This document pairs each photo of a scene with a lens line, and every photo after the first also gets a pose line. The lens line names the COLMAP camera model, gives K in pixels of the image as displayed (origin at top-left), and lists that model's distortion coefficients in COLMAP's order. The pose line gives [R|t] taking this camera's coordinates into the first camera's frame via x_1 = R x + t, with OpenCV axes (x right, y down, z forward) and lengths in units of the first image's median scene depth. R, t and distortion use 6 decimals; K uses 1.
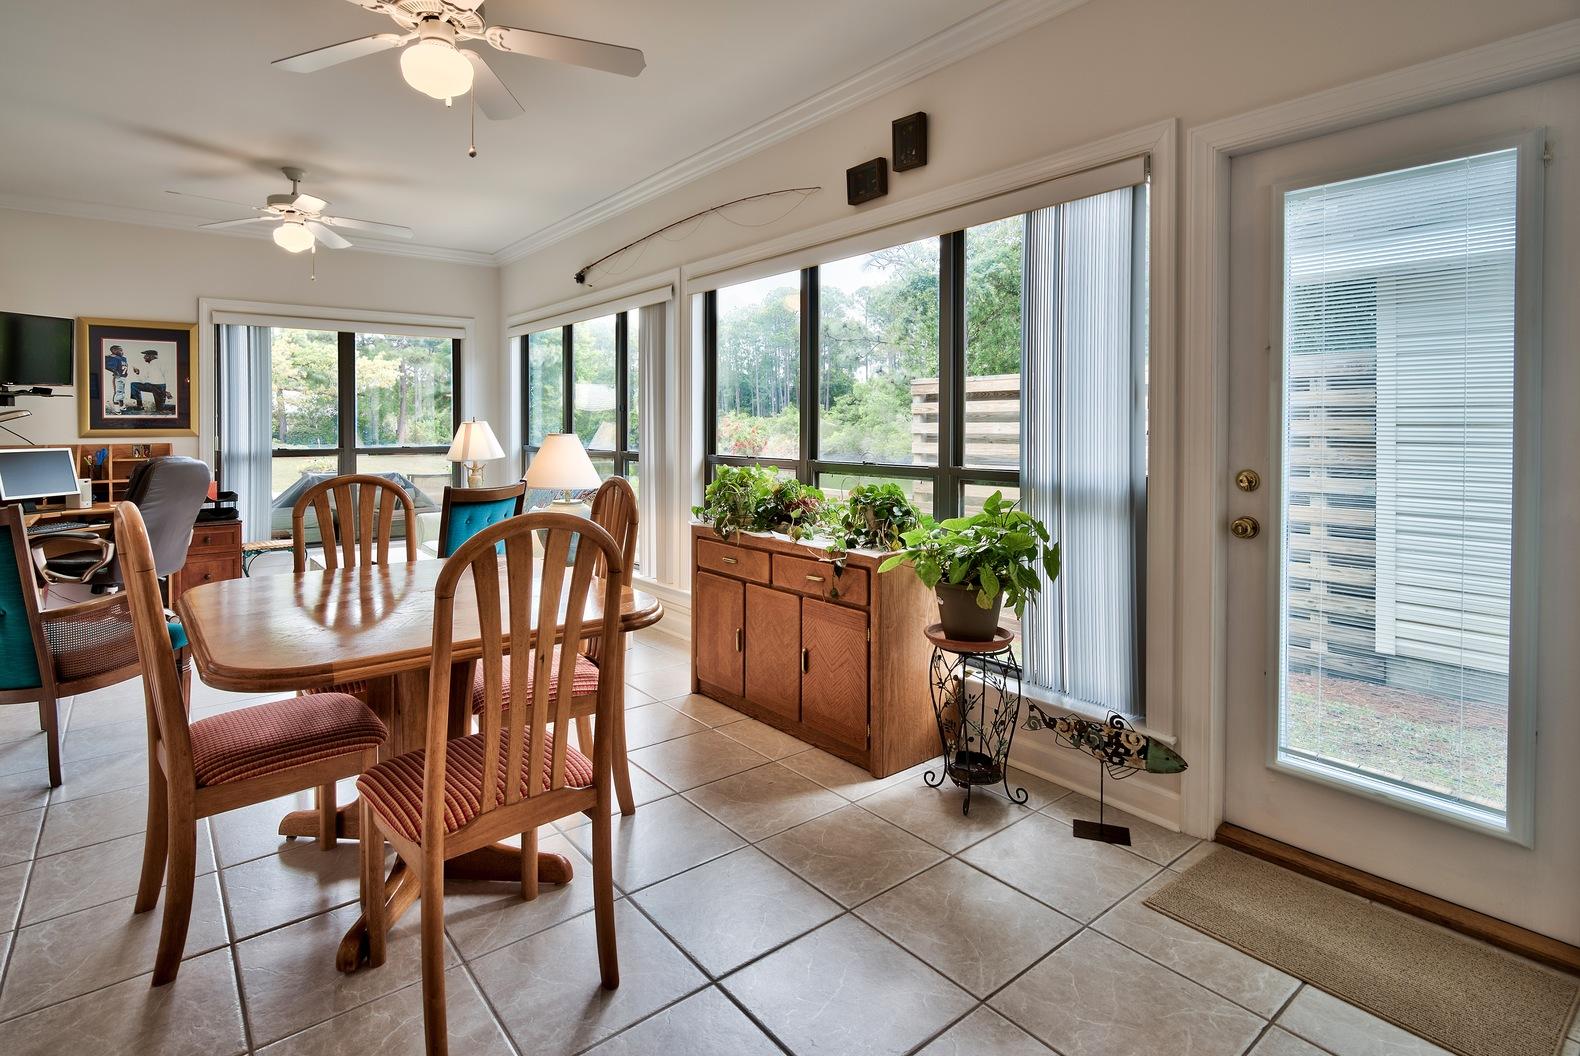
lens RADIAL K [[821.4, 0, 772.8], [0, 821.4, 440.4], [0, 0, 1]] dist [0.000614, 0.000546]
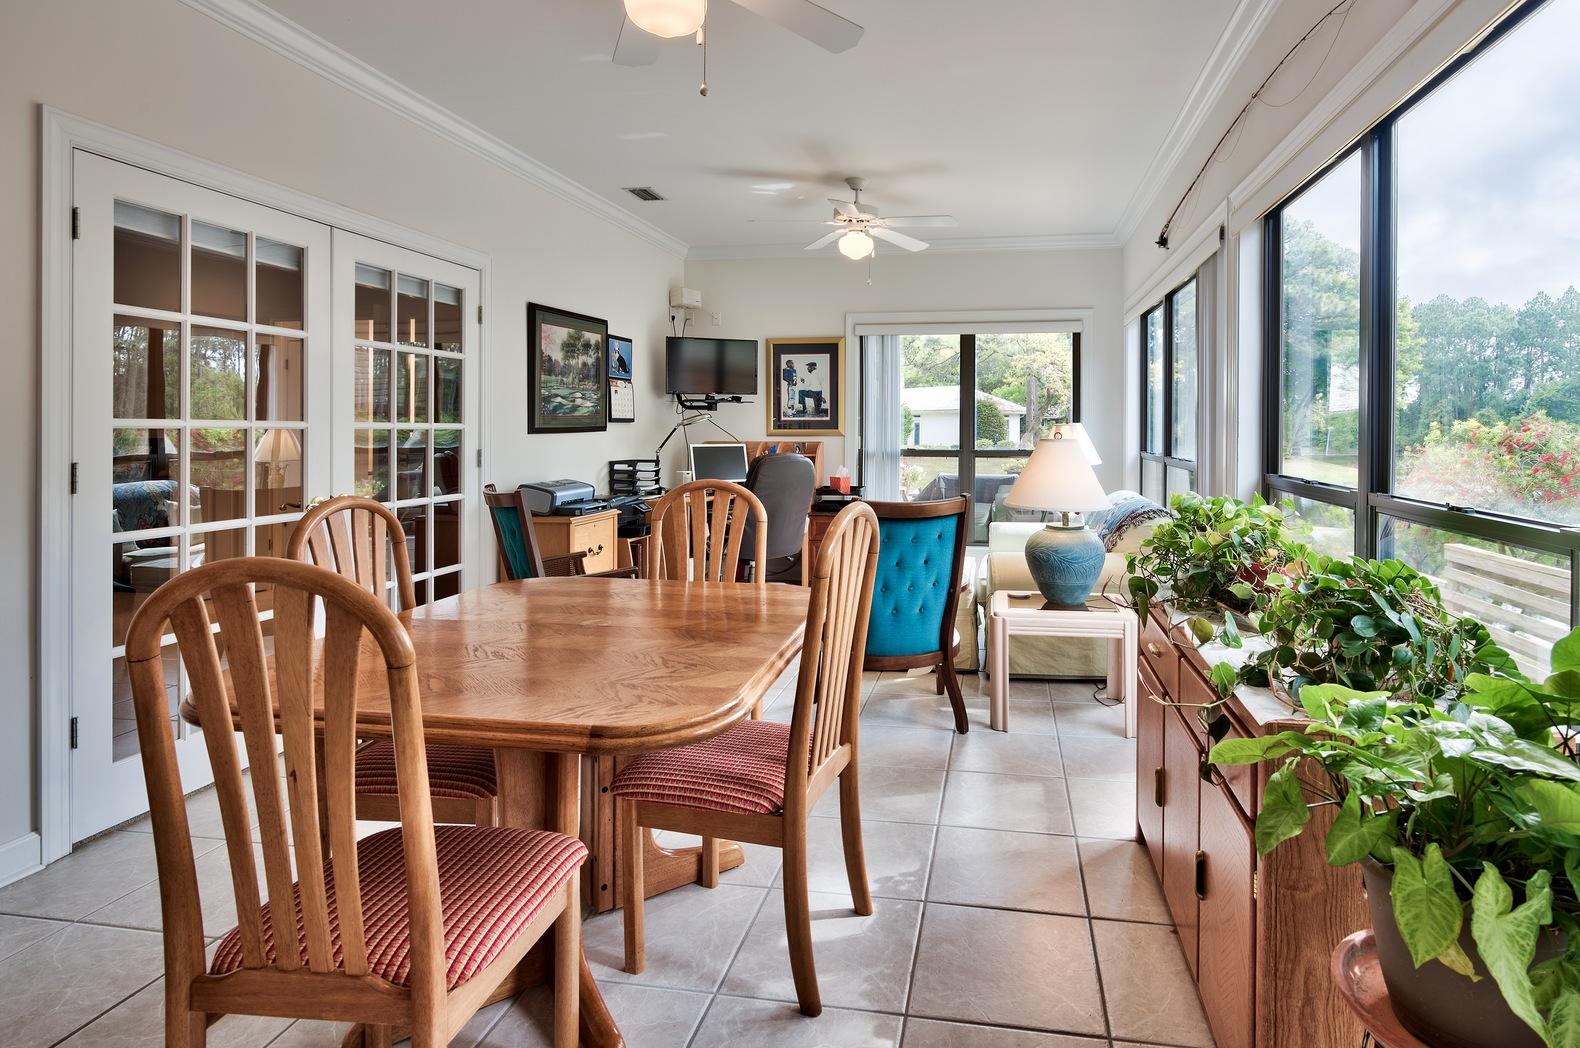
lens RADIAL K [[821.4, 0, 876.1], [0, 821.4, 425.2], [0, 0, 1]] dist [0.000614, 0.000546]
pose [[0.682275, 0.002664, -0.731090, 0.161148], [-0.017709, 0.999760, -0.012884, -0.006563], [0.730881, 0.021737, 0.682159, 0.273327]]
